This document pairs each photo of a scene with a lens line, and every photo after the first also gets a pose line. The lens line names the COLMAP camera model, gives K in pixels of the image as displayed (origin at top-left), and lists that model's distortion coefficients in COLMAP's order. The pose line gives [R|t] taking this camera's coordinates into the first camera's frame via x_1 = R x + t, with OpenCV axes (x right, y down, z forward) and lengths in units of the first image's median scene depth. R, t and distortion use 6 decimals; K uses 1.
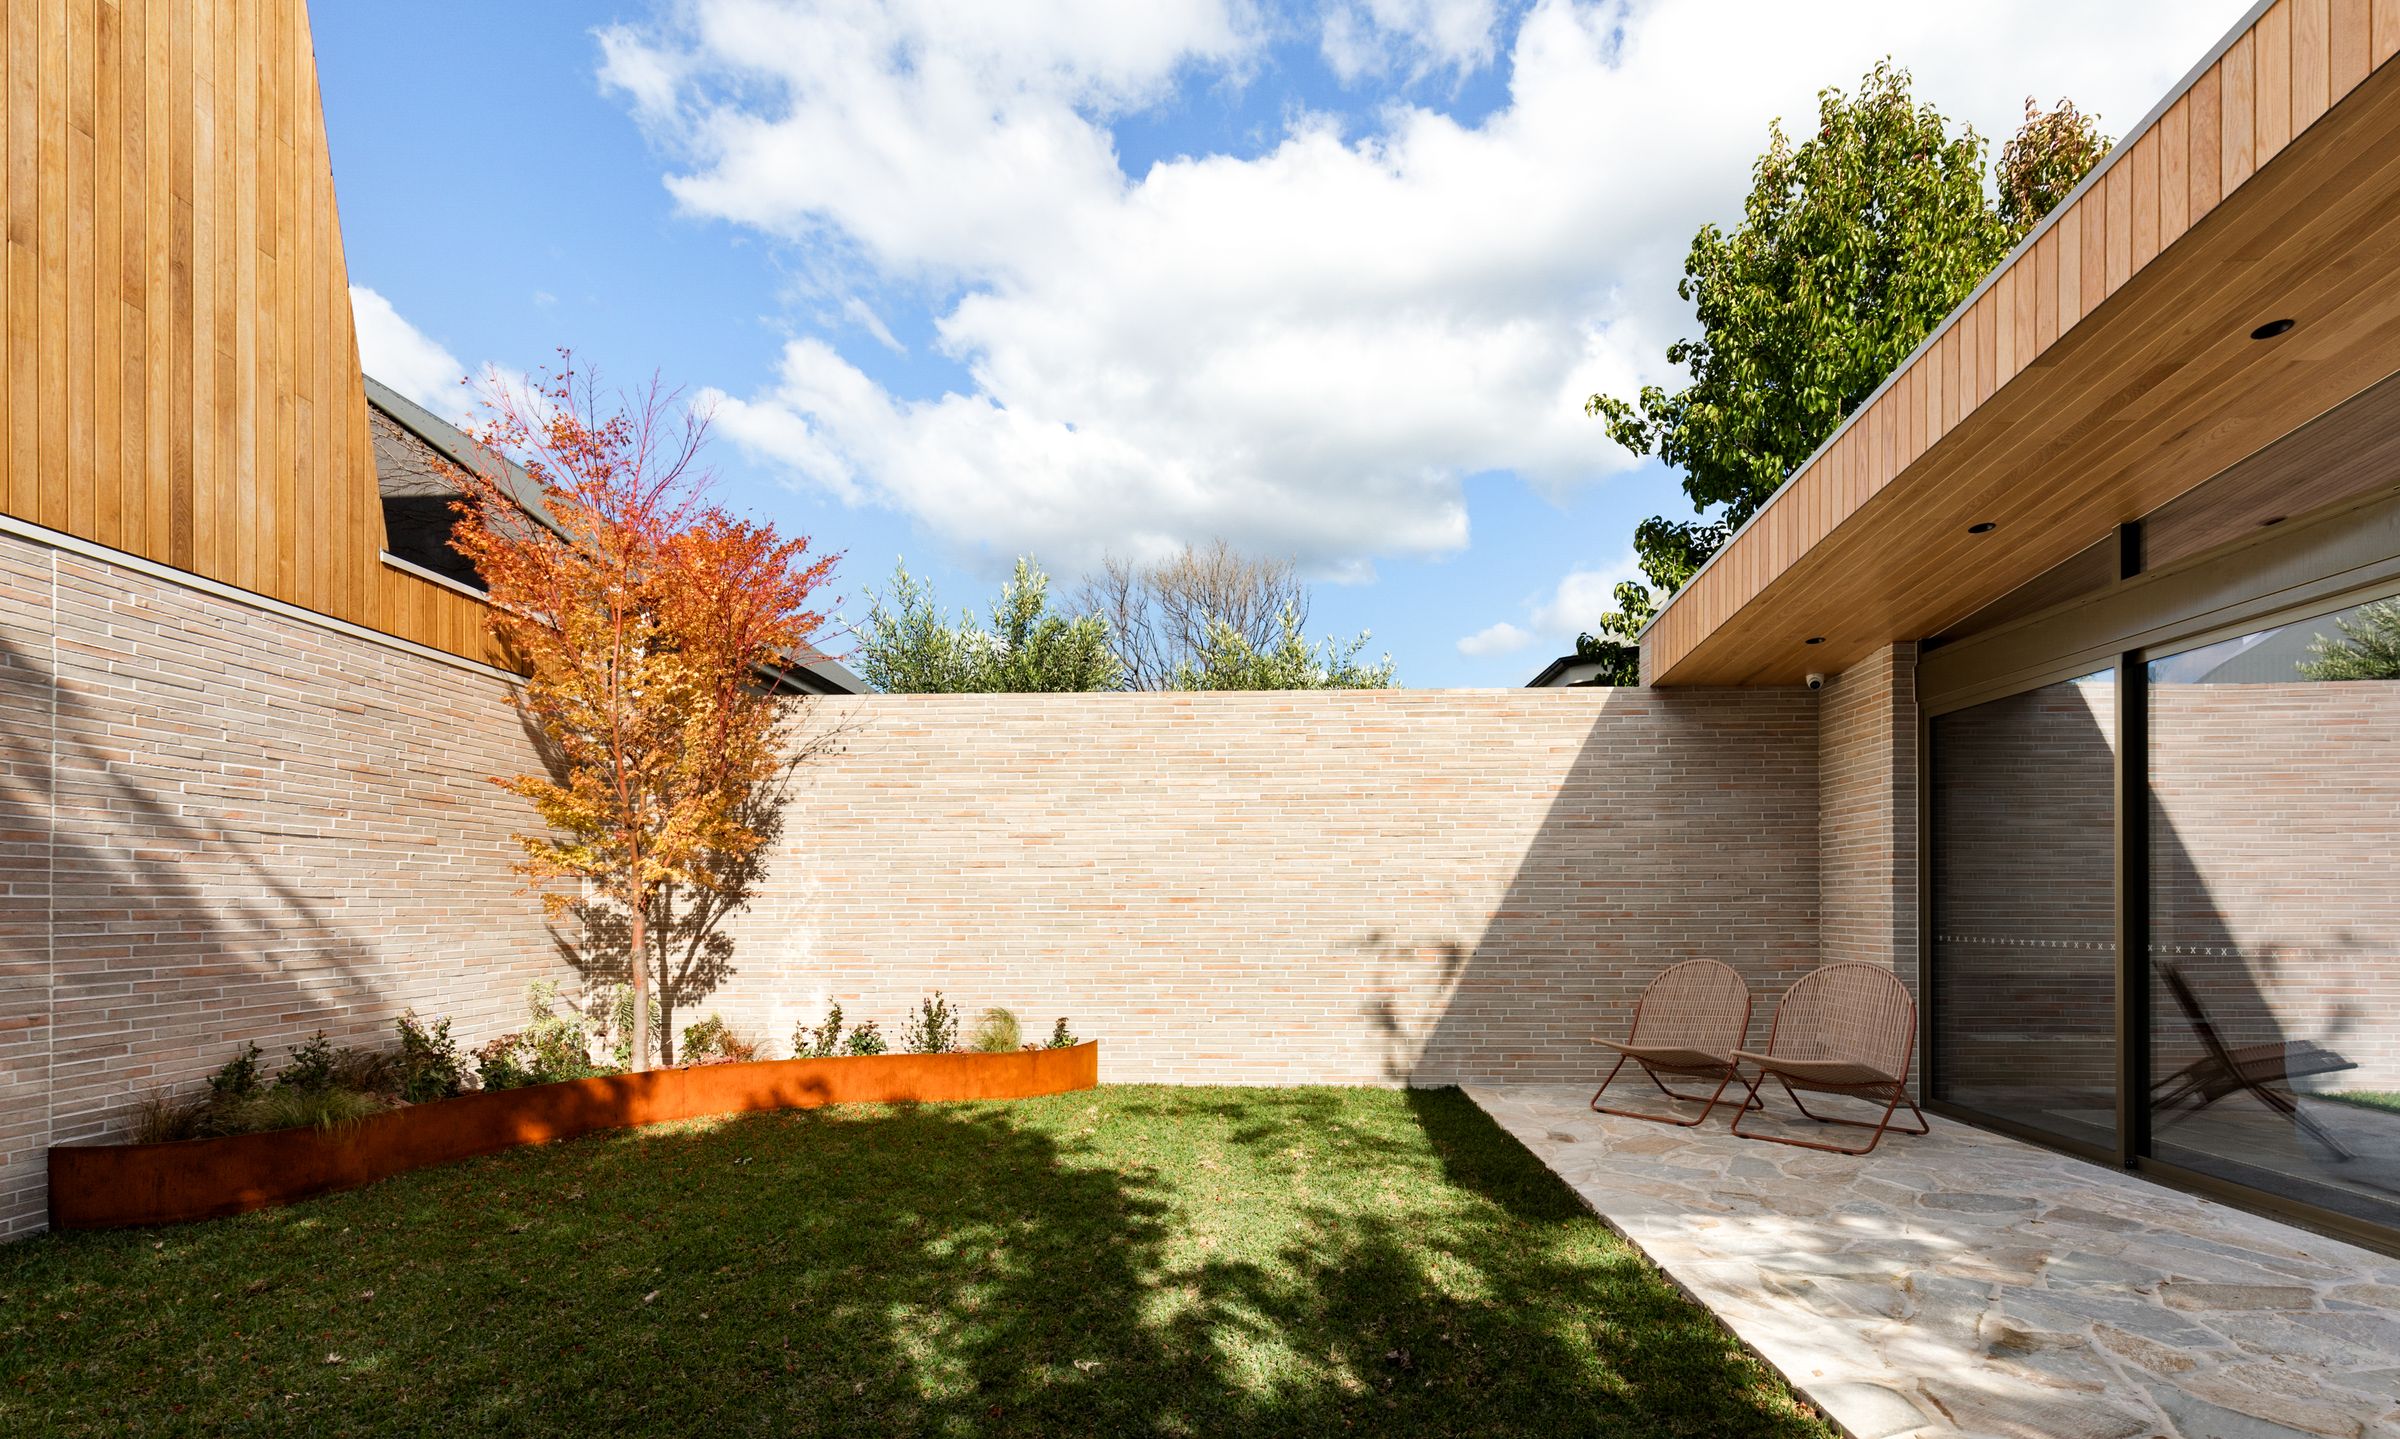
lens RADIAL K [[1125.4, 0, 1209.5], [0, 1125.4, 893.5], [0, 0, 1]] dist [0.006413, 0.000217]
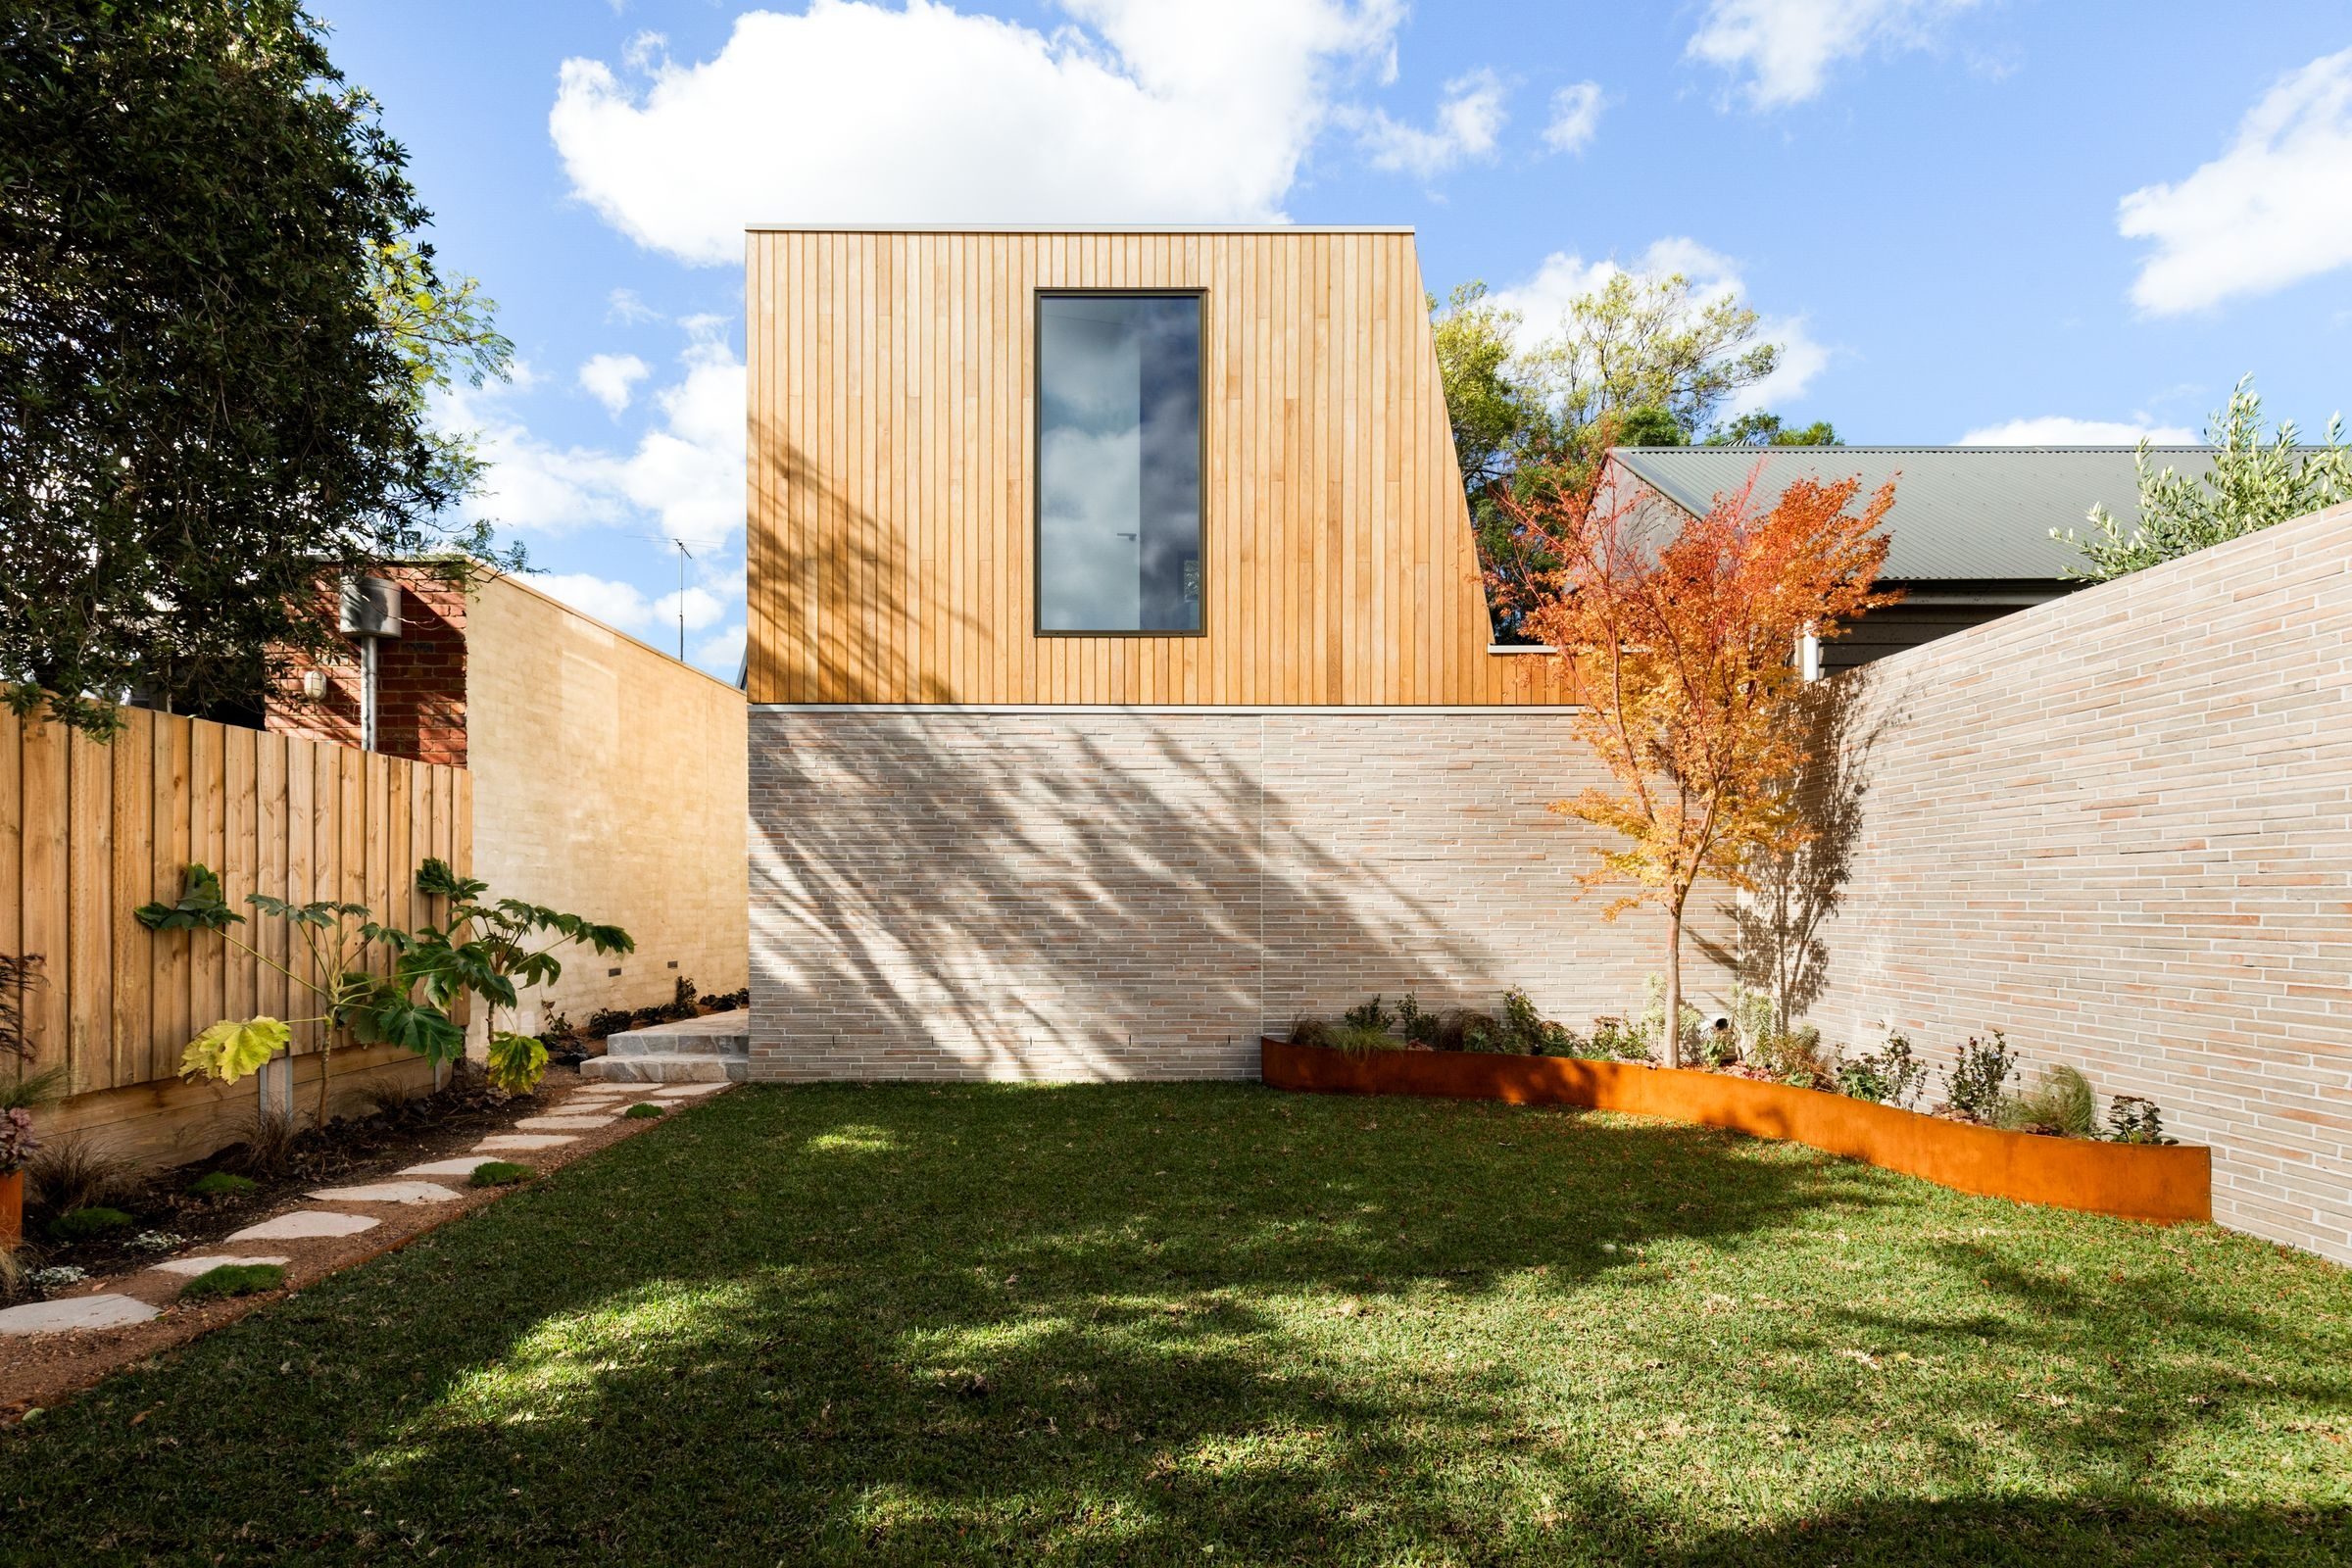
lens RADIAL K [[1095.4, 0, 1163.9], [0, 1095.4, 901.8], [0, 0, 1]] dist [0.003125, 0.000485]
pose [[0.037936, 0.003564, -0.999274, 0.445679], [0.009015, 0.999952, 0.003908, -0.003726], [0.999240, -0.009157, 0.037902, 0.441351]]
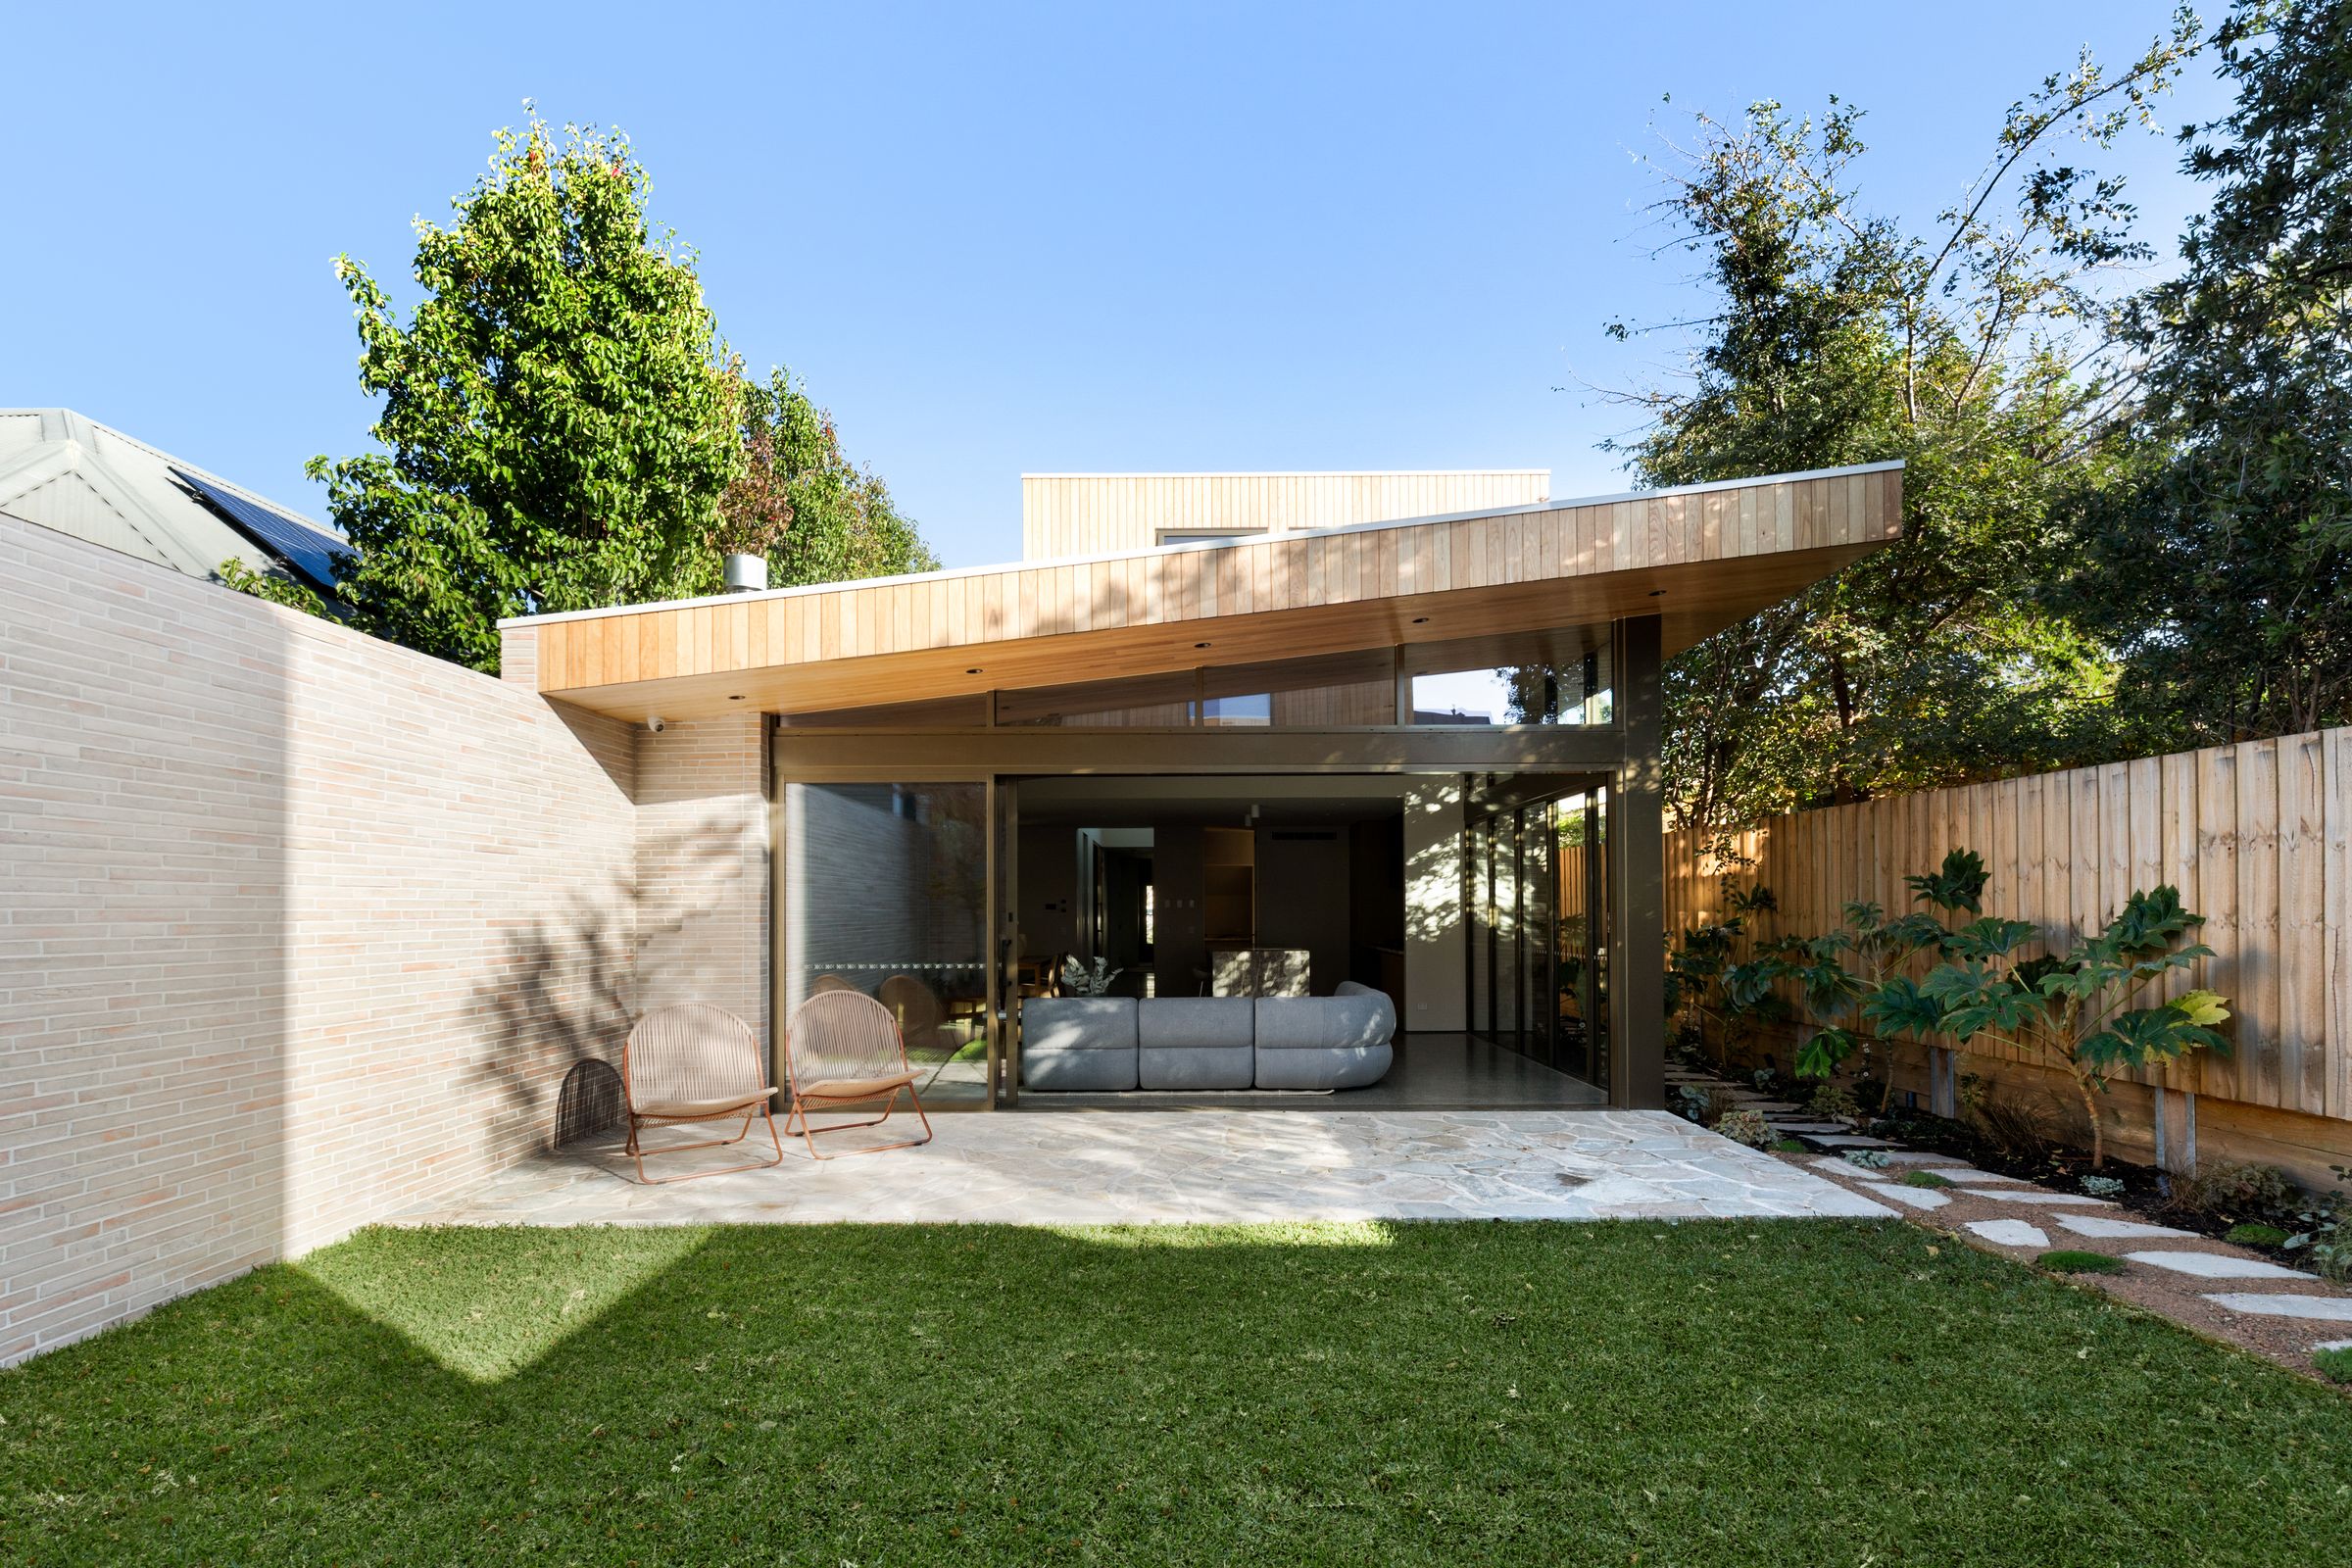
lens RADIAL K [[1085.0, 0, 1165.6], [0, 1085.0, 899.7], [0, 0, 1]] dist [0.006334, -0.000350]
pose [[-0.026605, 0.011975, 0.999574, -0.442804], [0.000163, 0.999928, -0.011974, -0.015418], [-0.999646, -0.000155, -0.026605, 0.534724]]
